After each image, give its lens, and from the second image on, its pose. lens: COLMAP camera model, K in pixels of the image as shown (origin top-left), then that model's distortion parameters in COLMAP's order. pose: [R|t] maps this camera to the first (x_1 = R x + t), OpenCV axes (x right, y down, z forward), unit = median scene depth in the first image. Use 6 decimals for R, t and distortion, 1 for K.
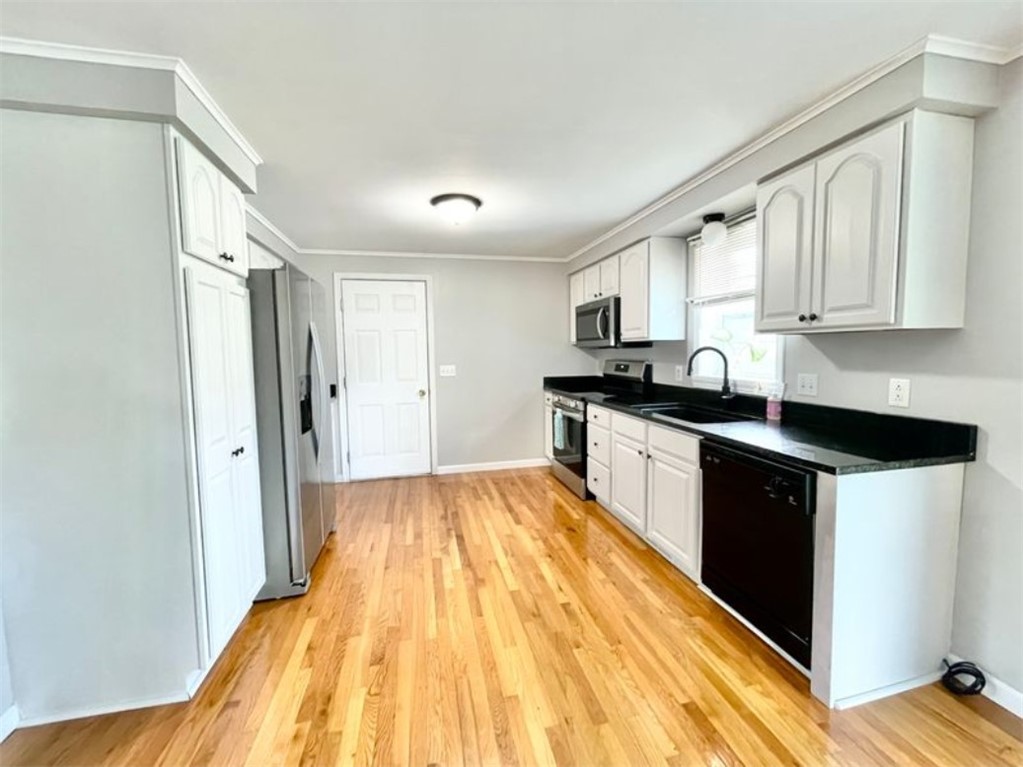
lens RADIAL K [[416.3, 0, 512.0], [0, 416.3, 380.1], [0, 0, 1]] dist [-0.001582, 0.000439]
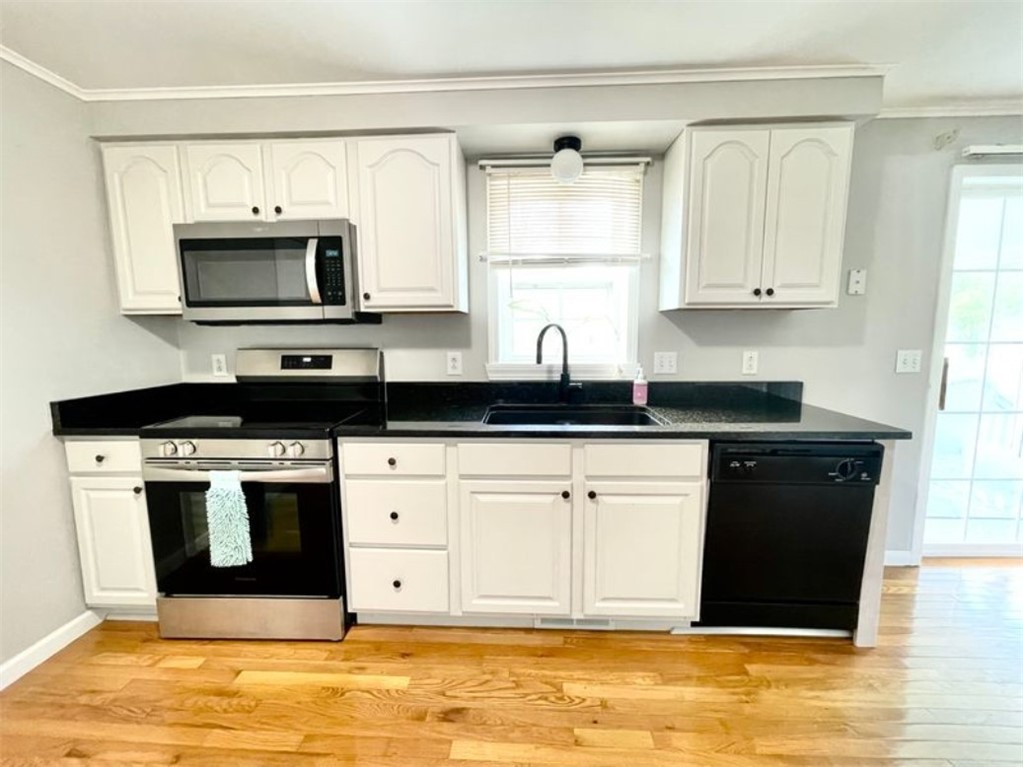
lens RADIAL K [[416.3, 0, 512.0], [0, 416.3, 380.1], [0, 0, 1]] dist [-0.001582, 0.000439]
pose [[0.267050, -0.100061, 0.958474, -0.275976], [0.071948, 0.993889, 0.083712, -0.047324], [-0.960993, 0.046605, 0.272617, 0.898154]]
